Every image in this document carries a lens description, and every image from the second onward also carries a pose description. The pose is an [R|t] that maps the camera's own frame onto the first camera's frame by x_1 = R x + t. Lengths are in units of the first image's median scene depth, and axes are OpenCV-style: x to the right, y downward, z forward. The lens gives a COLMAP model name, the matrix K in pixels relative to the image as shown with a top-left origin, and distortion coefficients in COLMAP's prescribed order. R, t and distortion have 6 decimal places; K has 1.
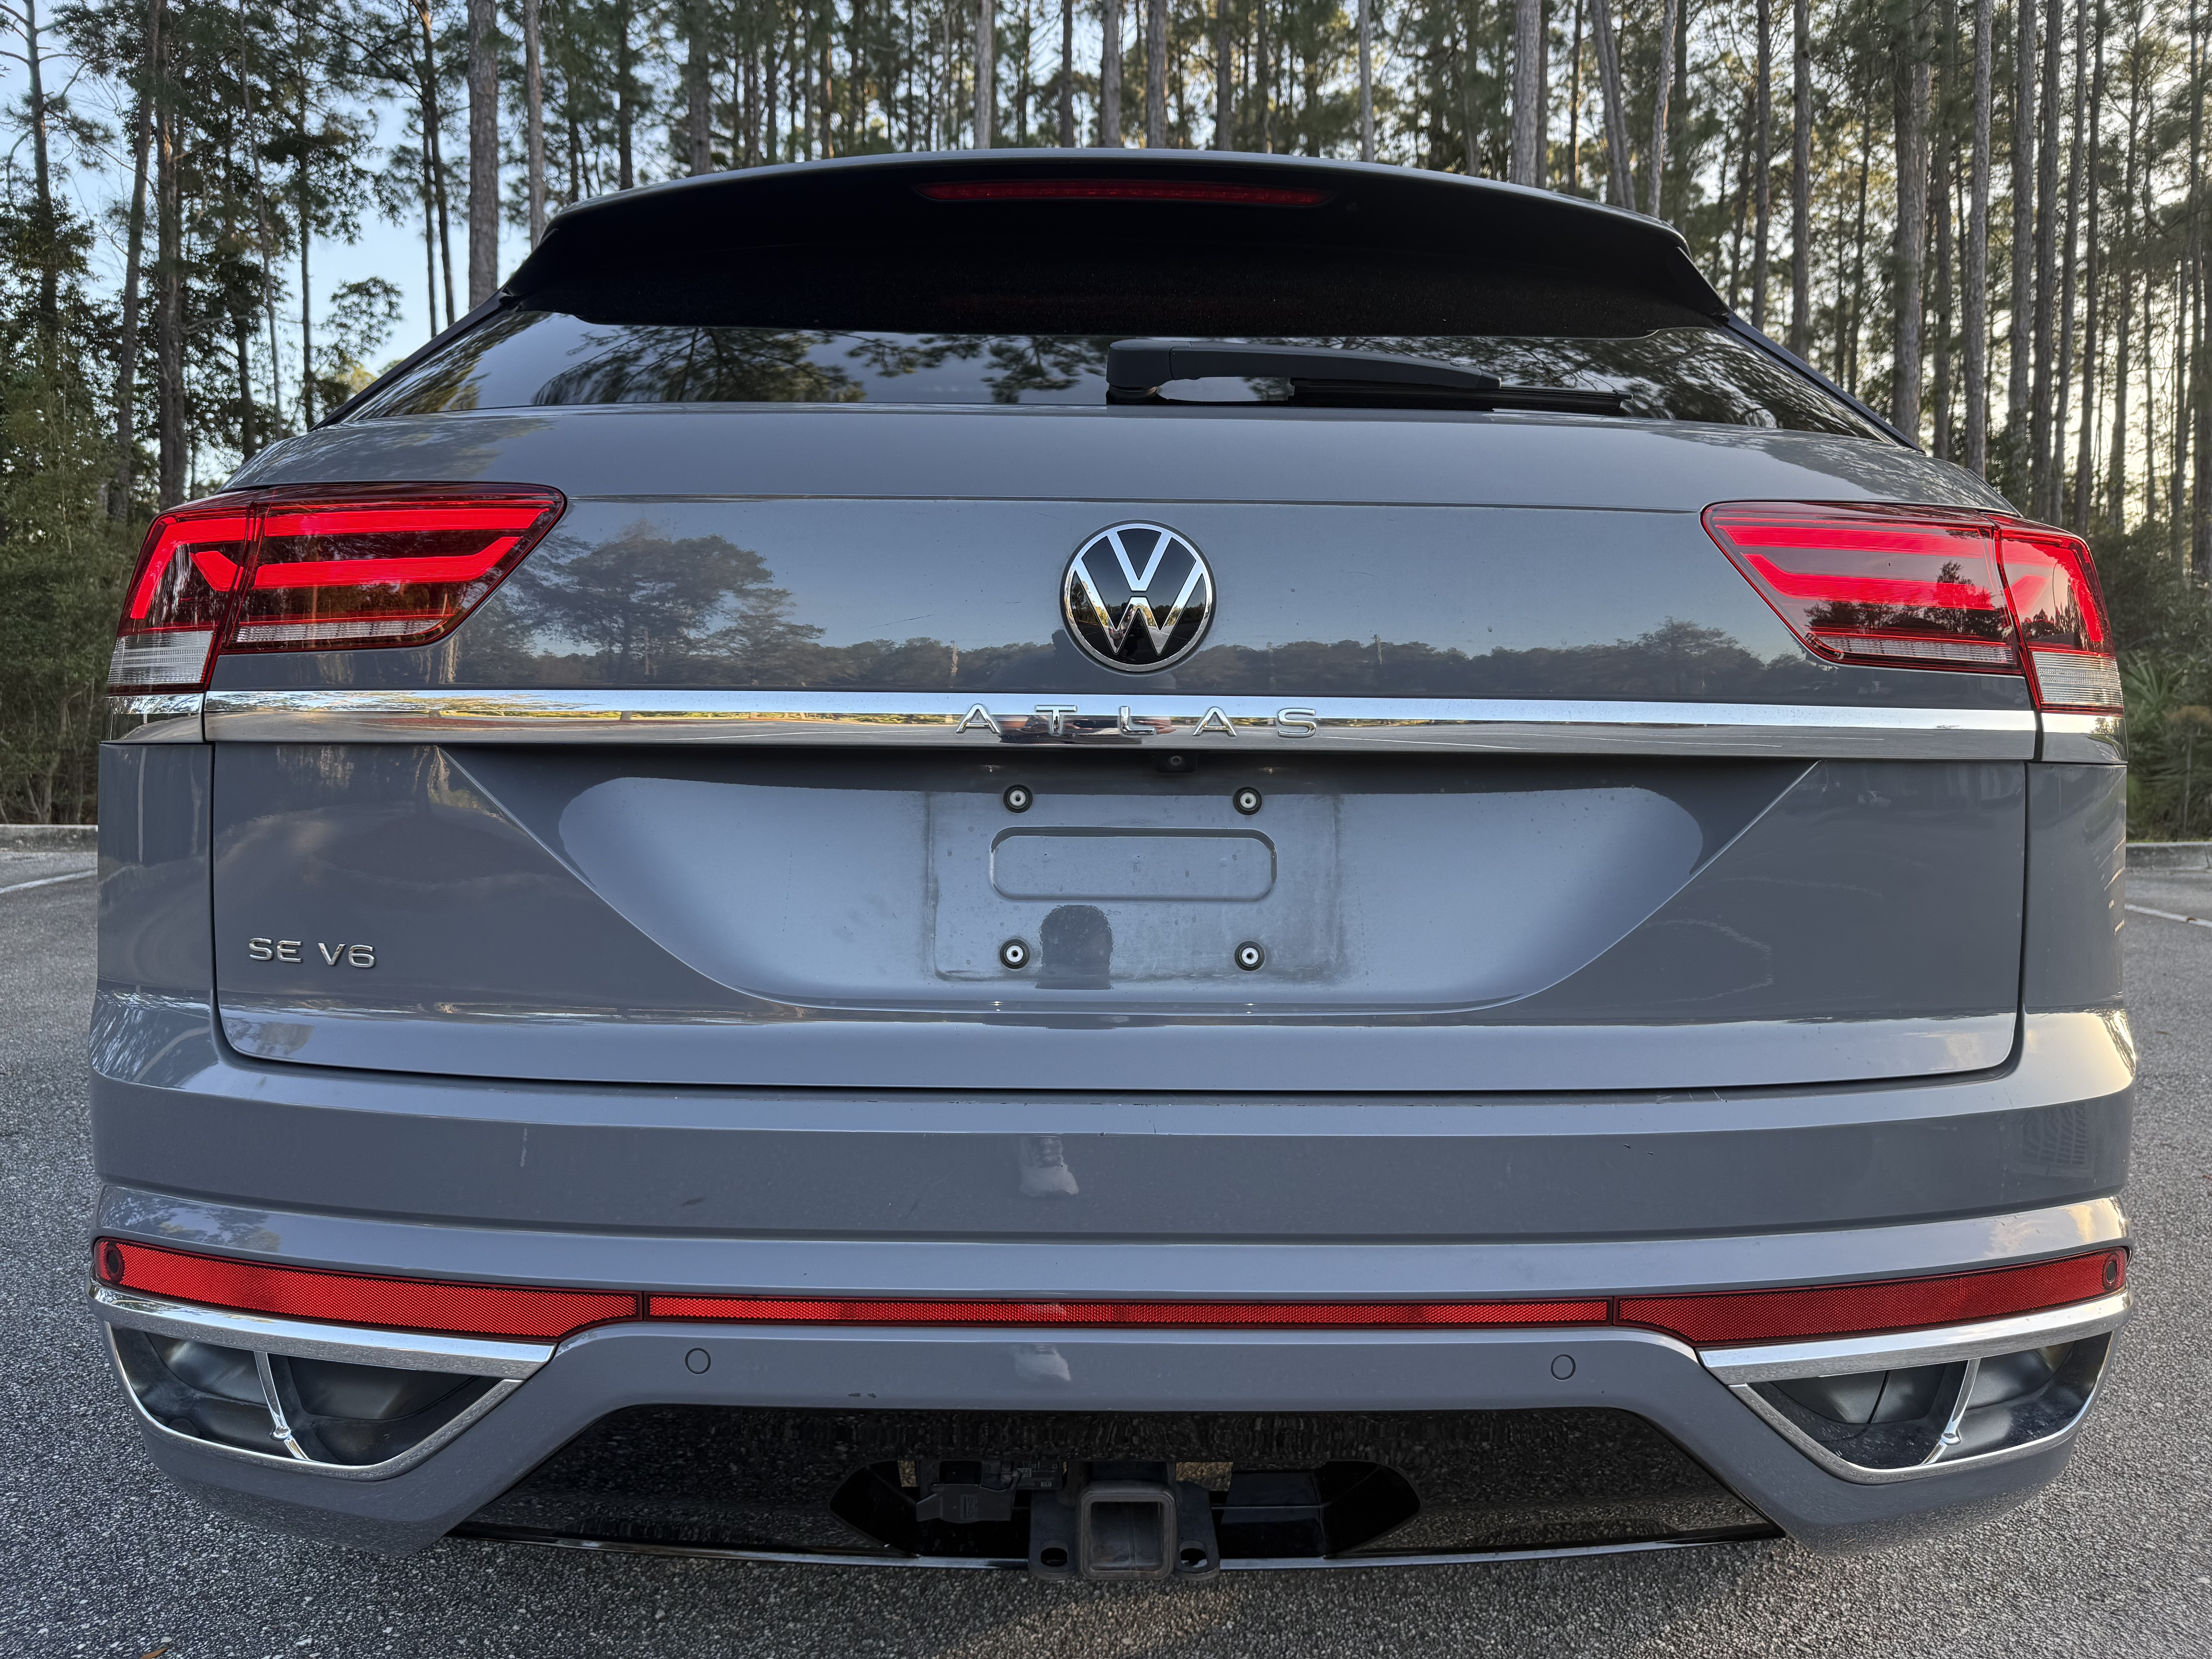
lens RADIAL K [[1589.5, 0, 1106.0], [0, 1589.5, 829.5], [0, 0, 1]] dist [-0.001932, 0.001223]
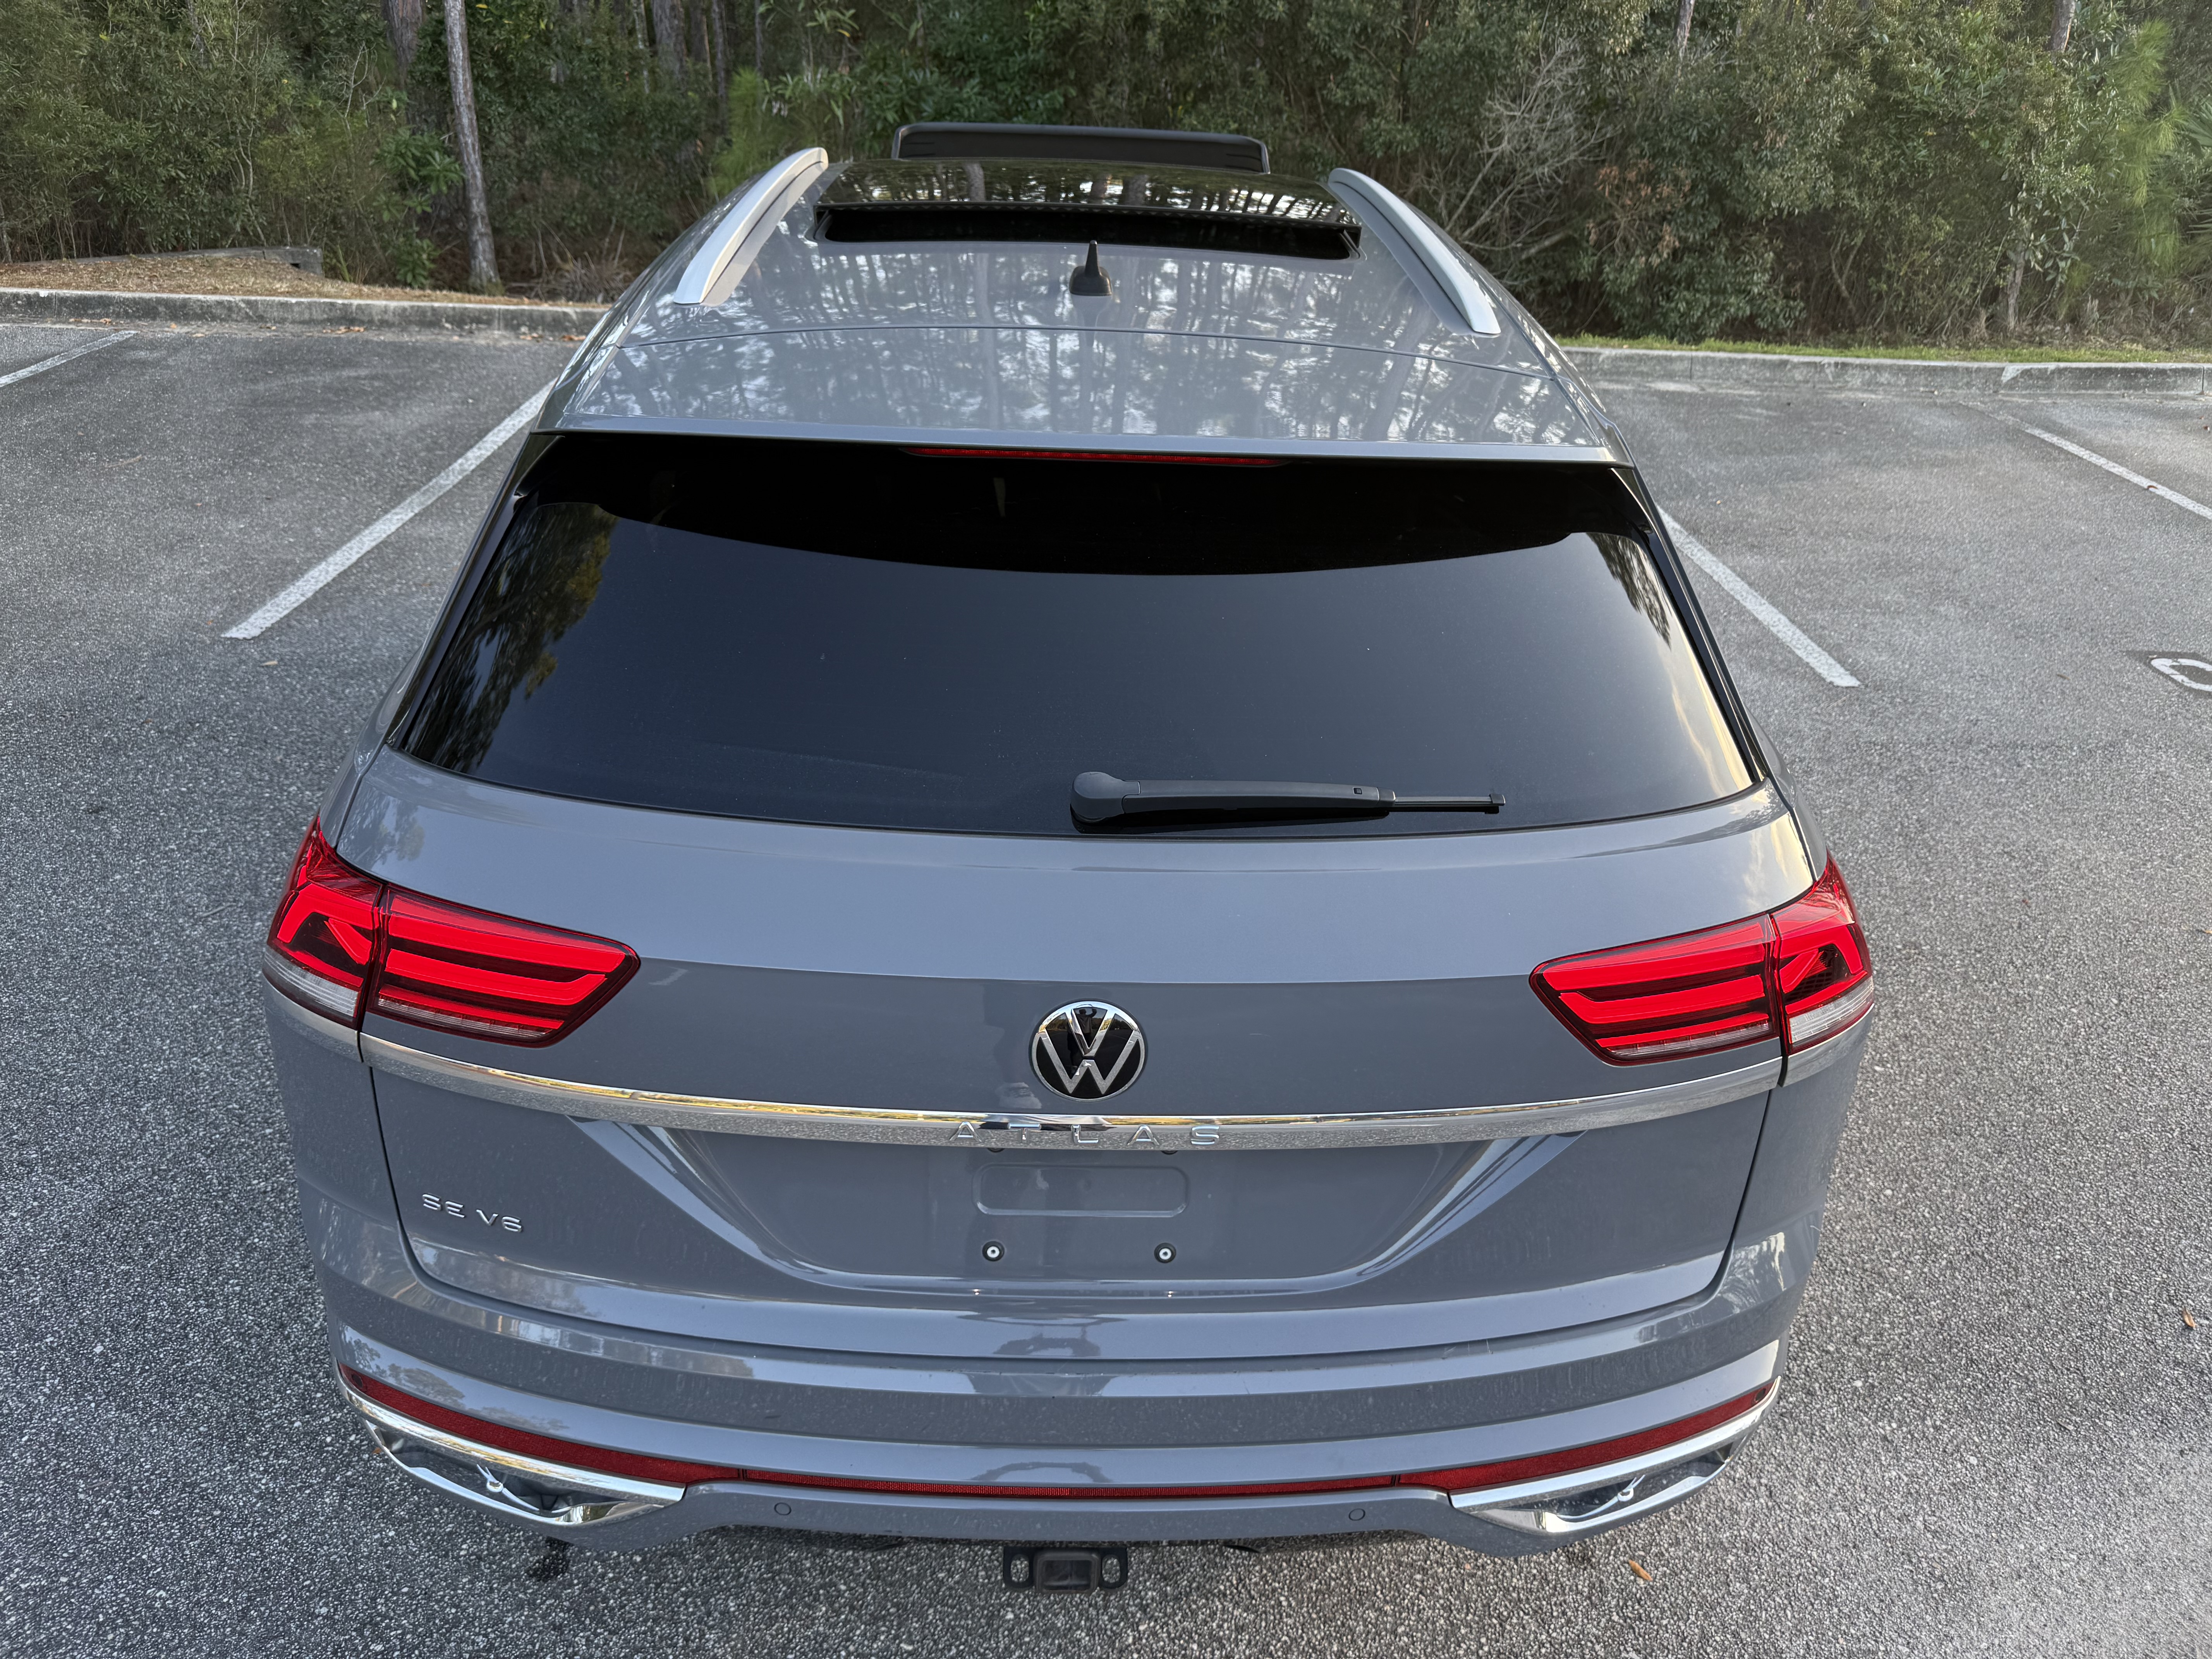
lens RADIAL K [[1564.9, 0, 1116.0], [0, 1564.9, 833.1], [0, 0, 1]] dist [0.074027, -0.095512]
pose [[0.999544, 0.022546, 0.020078, 0.011539], [-0.028654, 0.917908, 0.395758, -0.751936], [-0.009507, -0.396153, 0.918135, -0.109252]]
